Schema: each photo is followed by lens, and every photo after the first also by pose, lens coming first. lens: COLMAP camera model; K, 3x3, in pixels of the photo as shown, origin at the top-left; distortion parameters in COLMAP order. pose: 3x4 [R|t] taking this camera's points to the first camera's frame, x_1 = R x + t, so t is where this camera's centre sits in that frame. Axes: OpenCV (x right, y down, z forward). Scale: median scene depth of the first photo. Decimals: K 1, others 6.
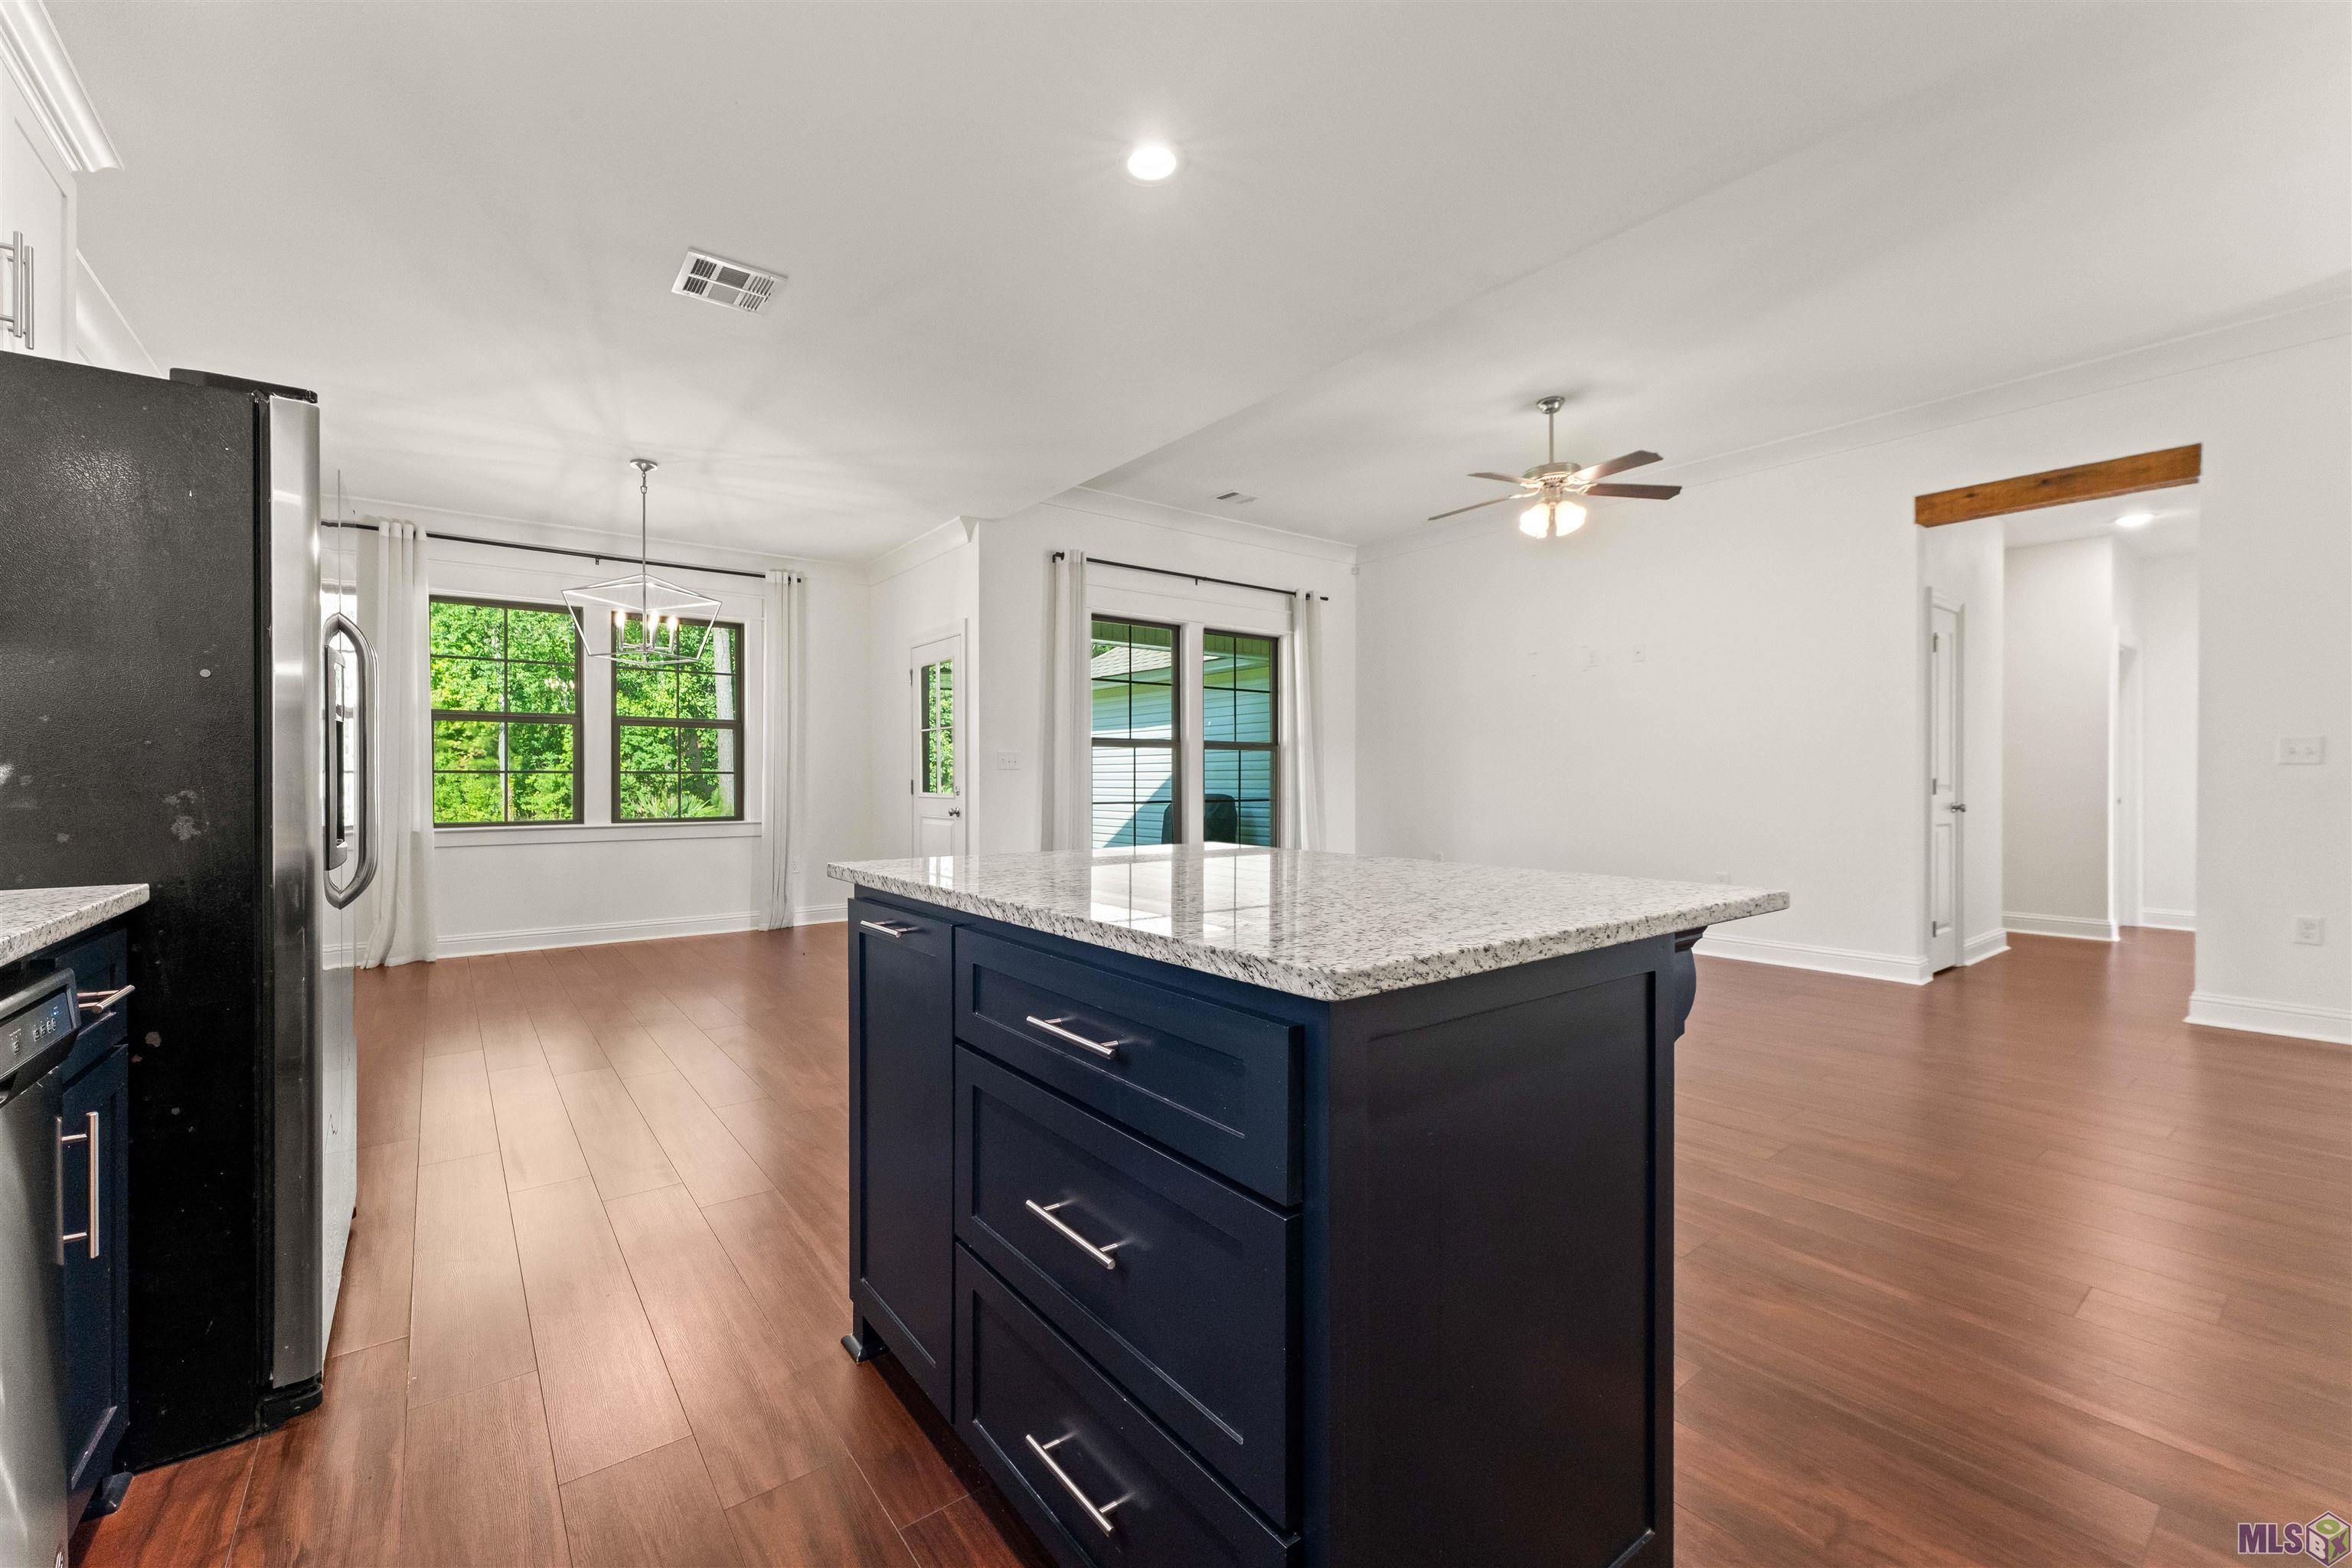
lens RADIAL K [[957.2, 0, 1176.0], [0, 957.2, 784.0], [0, 0, 1]] dist [0.001111, 0.000054]
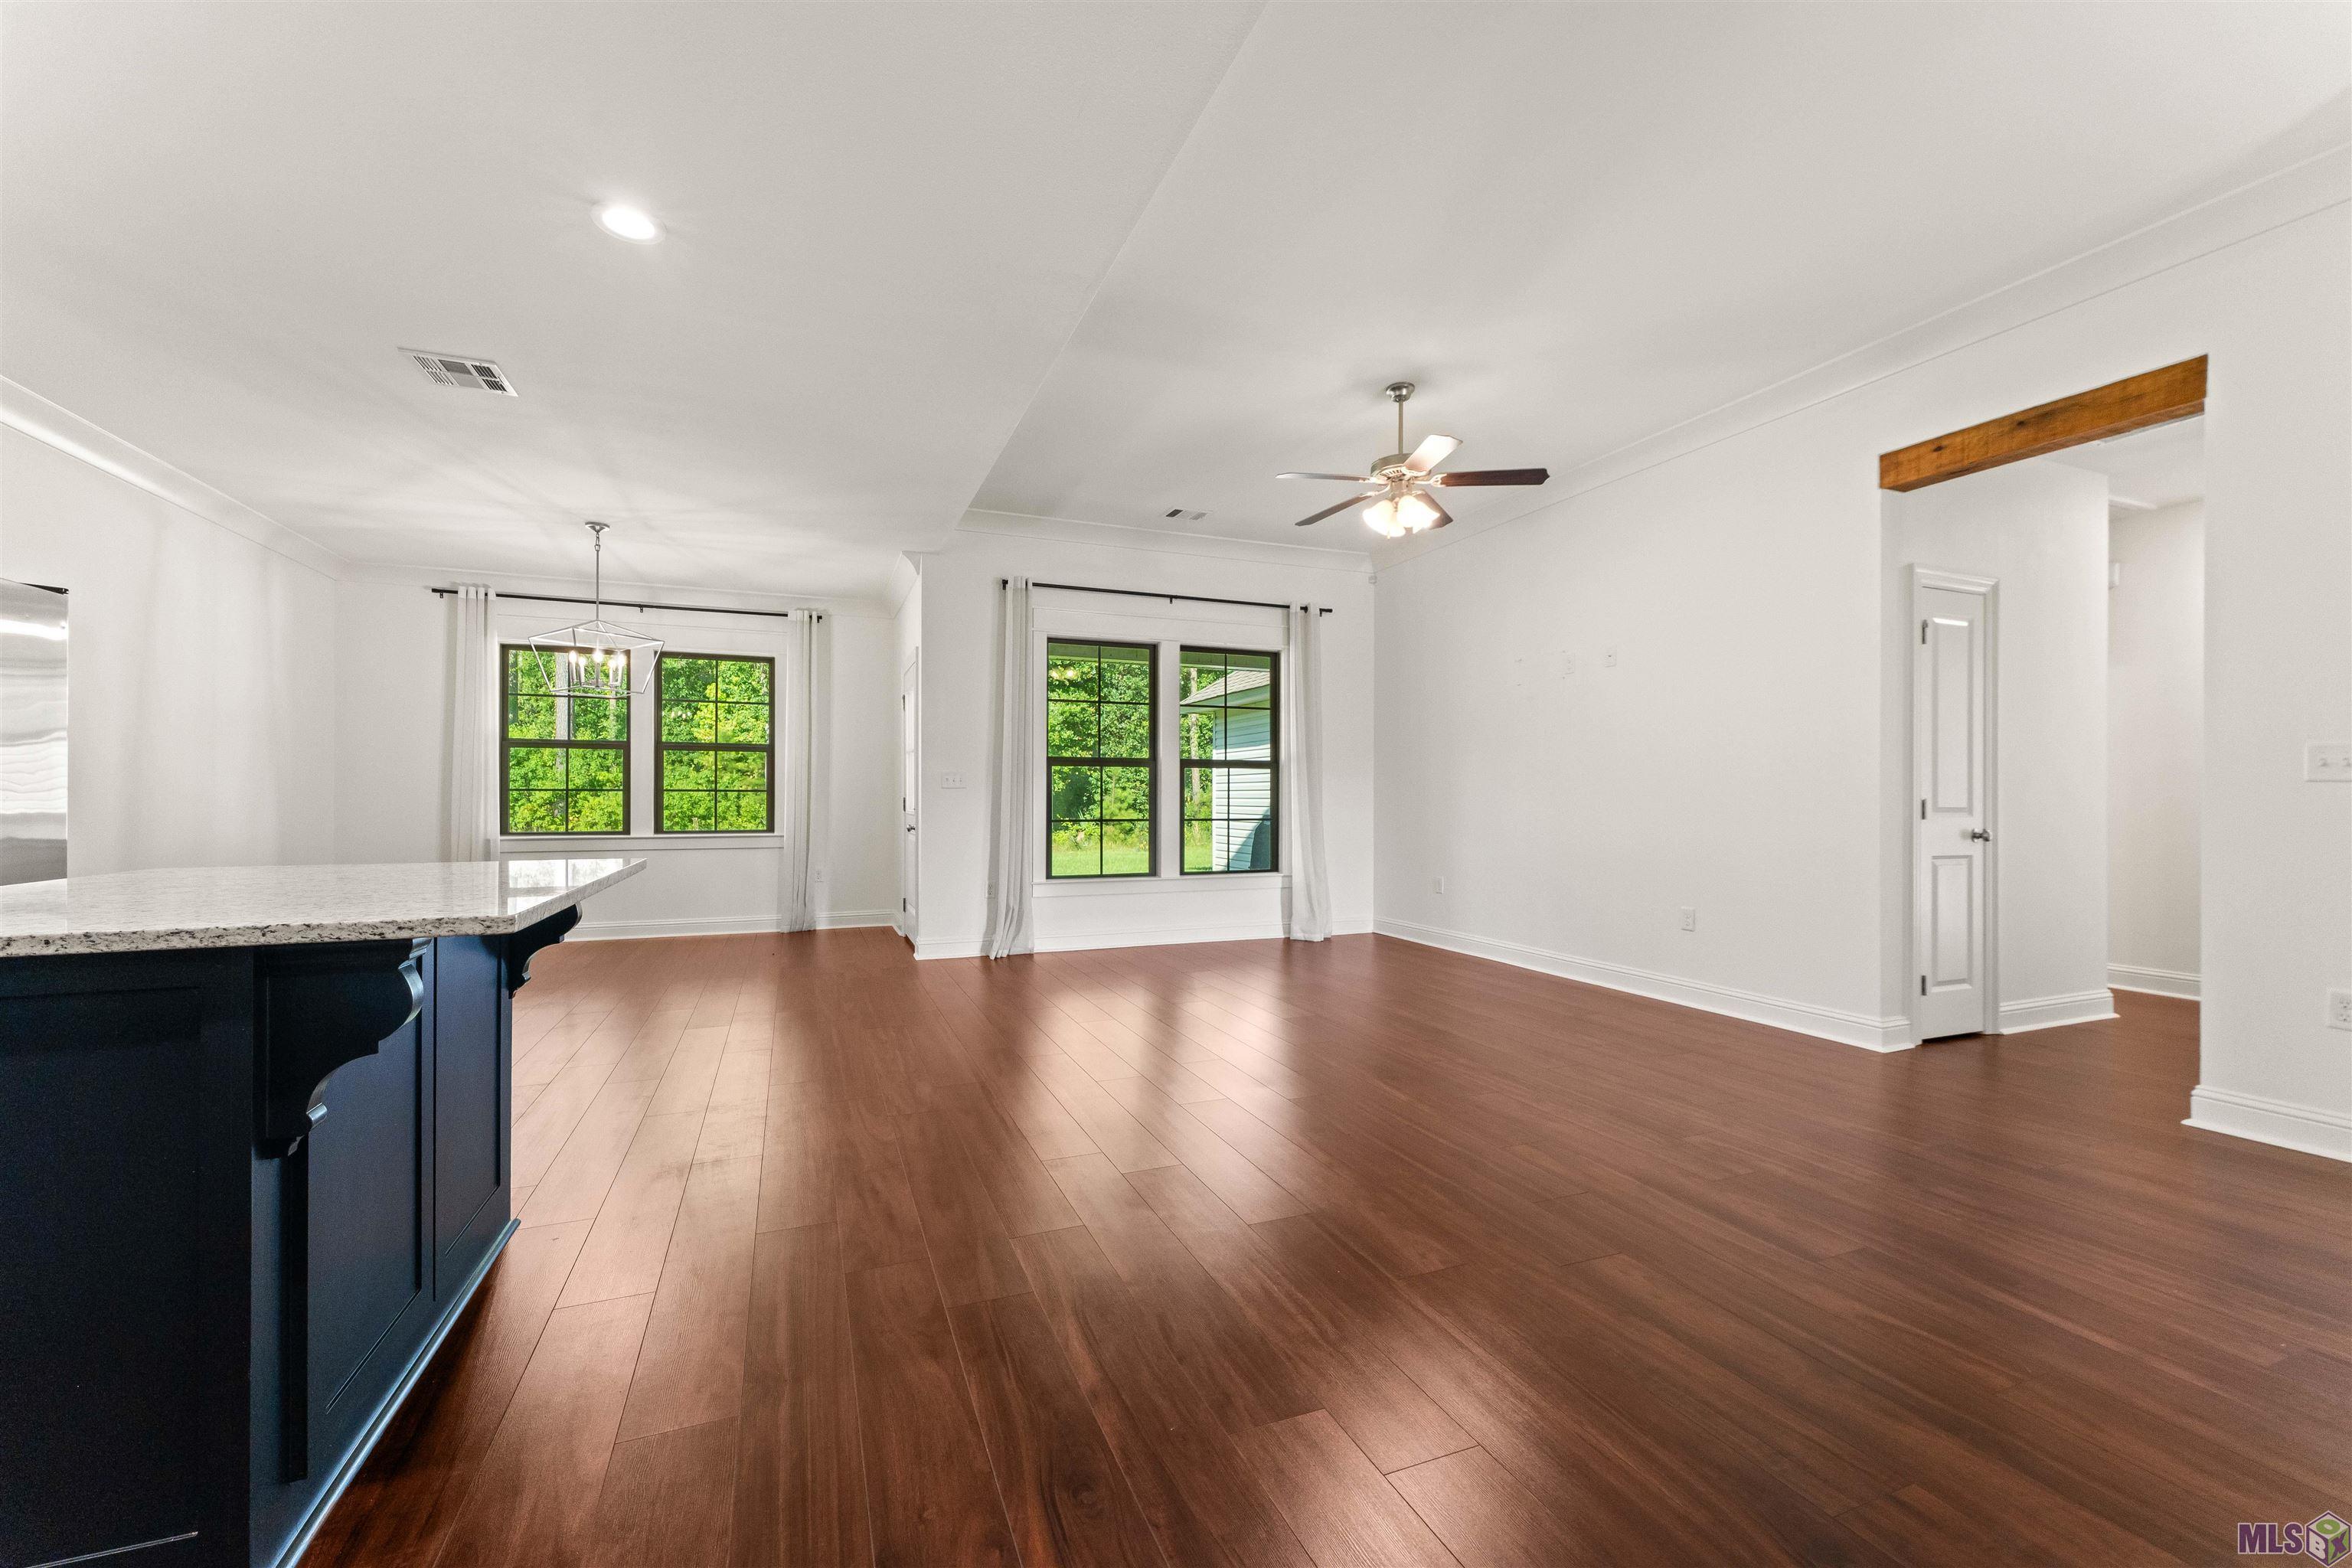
lens RADIAL K [[962.9, 0, 1178.1], [0, 962.9, 797.0], [0, 0, 1]] dist [-0.000468, 0.000077]
pose [[0.964619, 0.003594, -0.263625, 0.335293], [-0.005841, 0.999953, -0.007739, 0.001465], [0.263584, 0.009005, 0.964594, 0.042139]]
